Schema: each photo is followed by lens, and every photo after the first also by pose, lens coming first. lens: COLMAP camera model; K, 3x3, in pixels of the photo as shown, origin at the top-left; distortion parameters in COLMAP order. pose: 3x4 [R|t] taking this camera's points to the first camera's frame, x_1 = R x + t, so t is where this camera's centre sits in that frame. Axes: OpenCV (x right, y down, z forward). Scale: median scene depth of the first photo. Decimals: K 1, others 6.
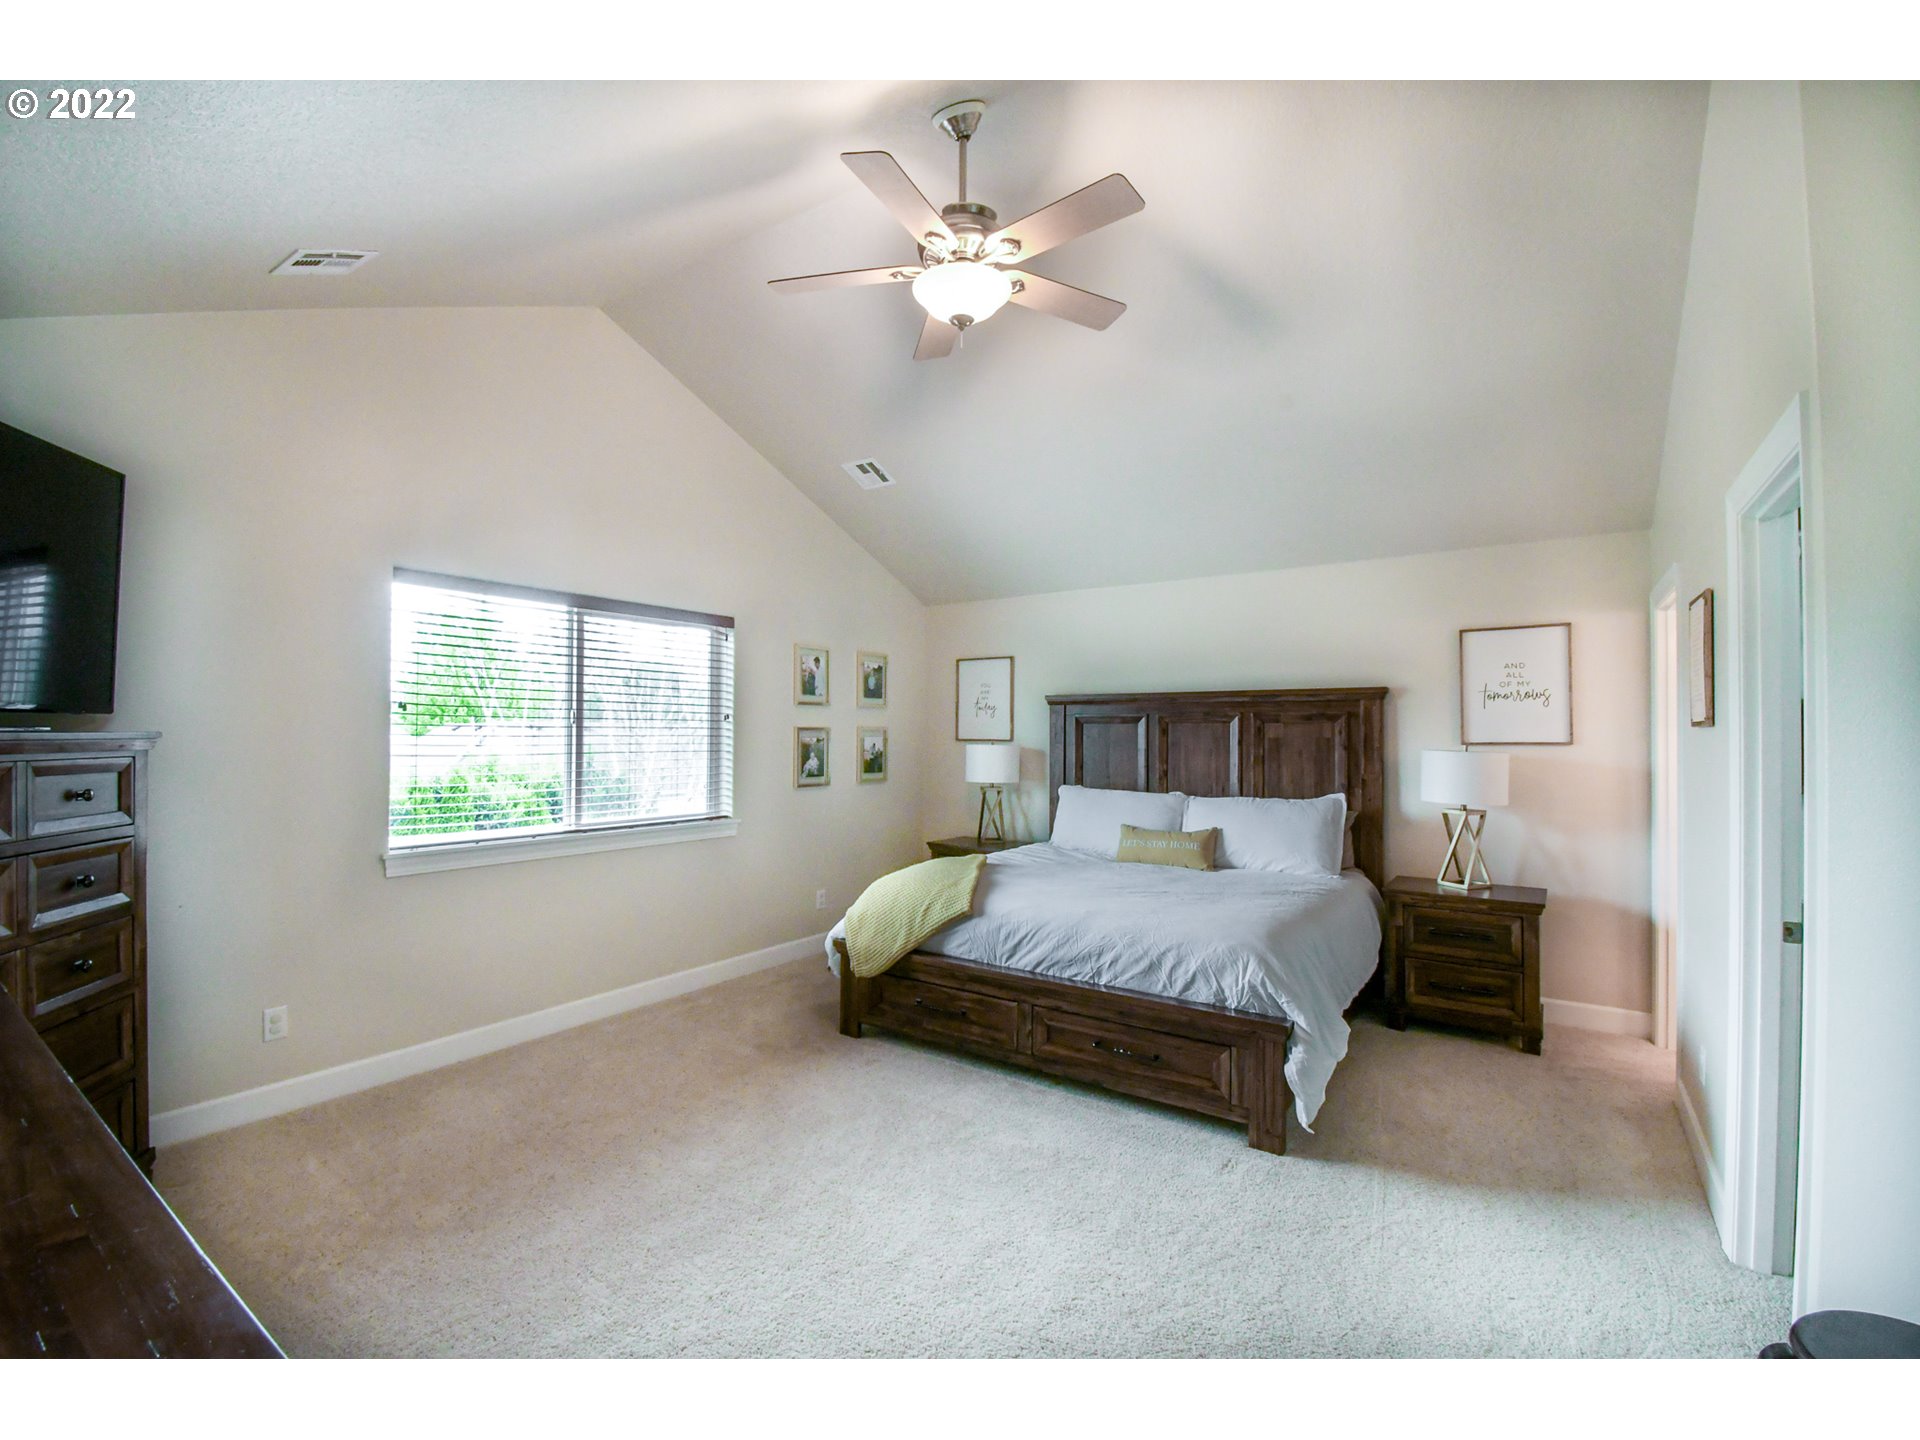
lens RADIAL K [[854.0, 0, 955.0], [0, 854.0, 719.9], [0, 0, 1]] dist [0.024953, -0.027472]
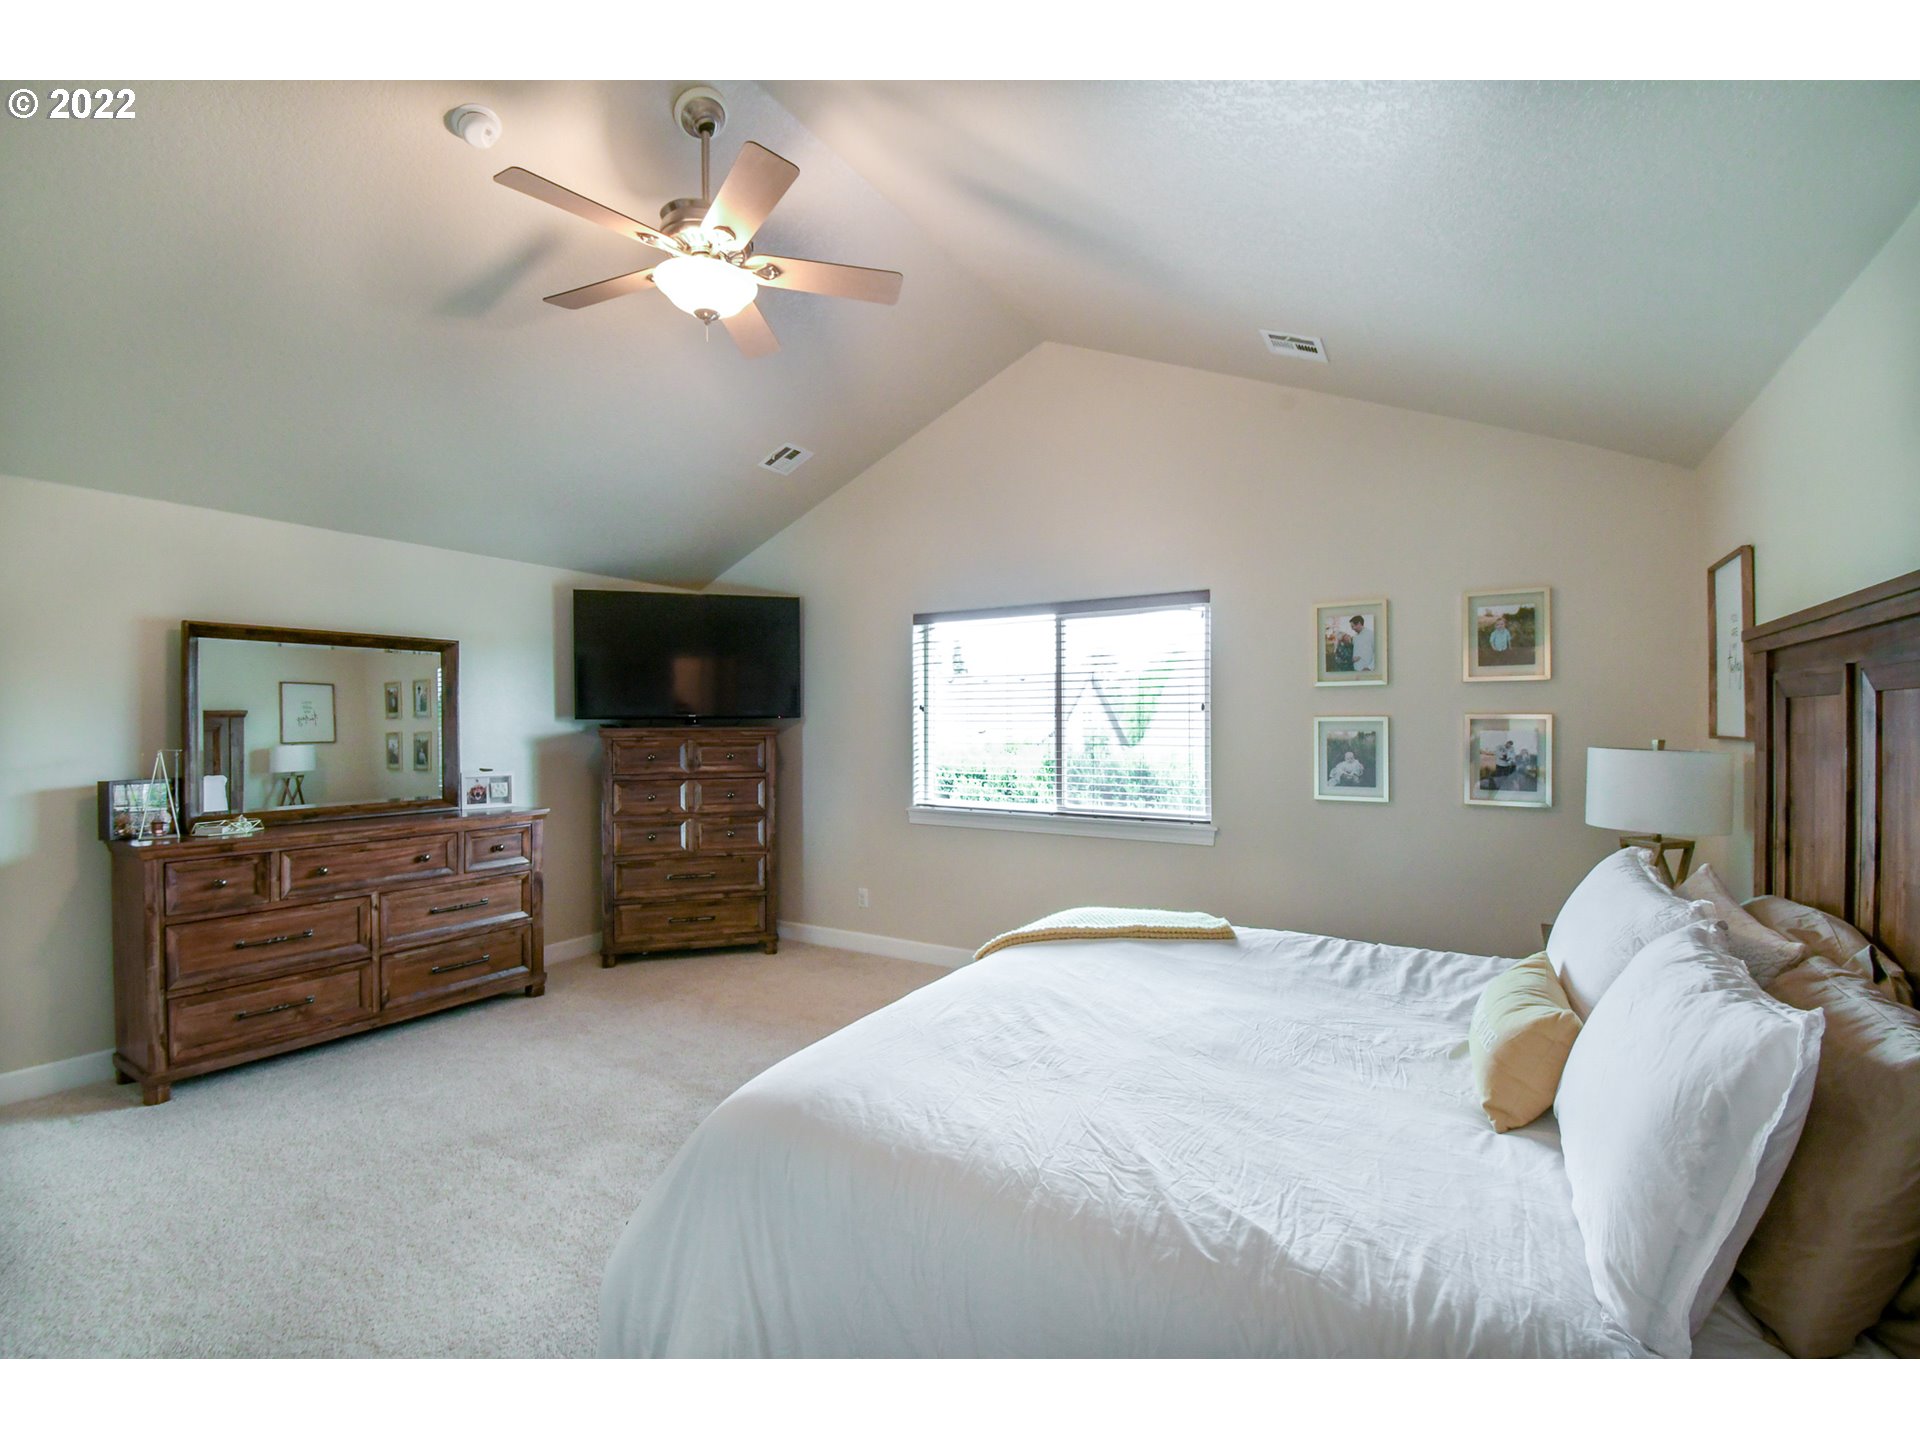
lens RADIAL K [[854.0, 0, 955.0], [0, 854.0, 719.9], [0, 0, 1]] dist [0.024953, -0.027472]
pose [[0.053432, -0.004490, -0.998561, 0.587808], [0.023931, 0.999708, -0.003215, 0.006592], [0.998285, -0.023725, 0.053524, 0.709181]]
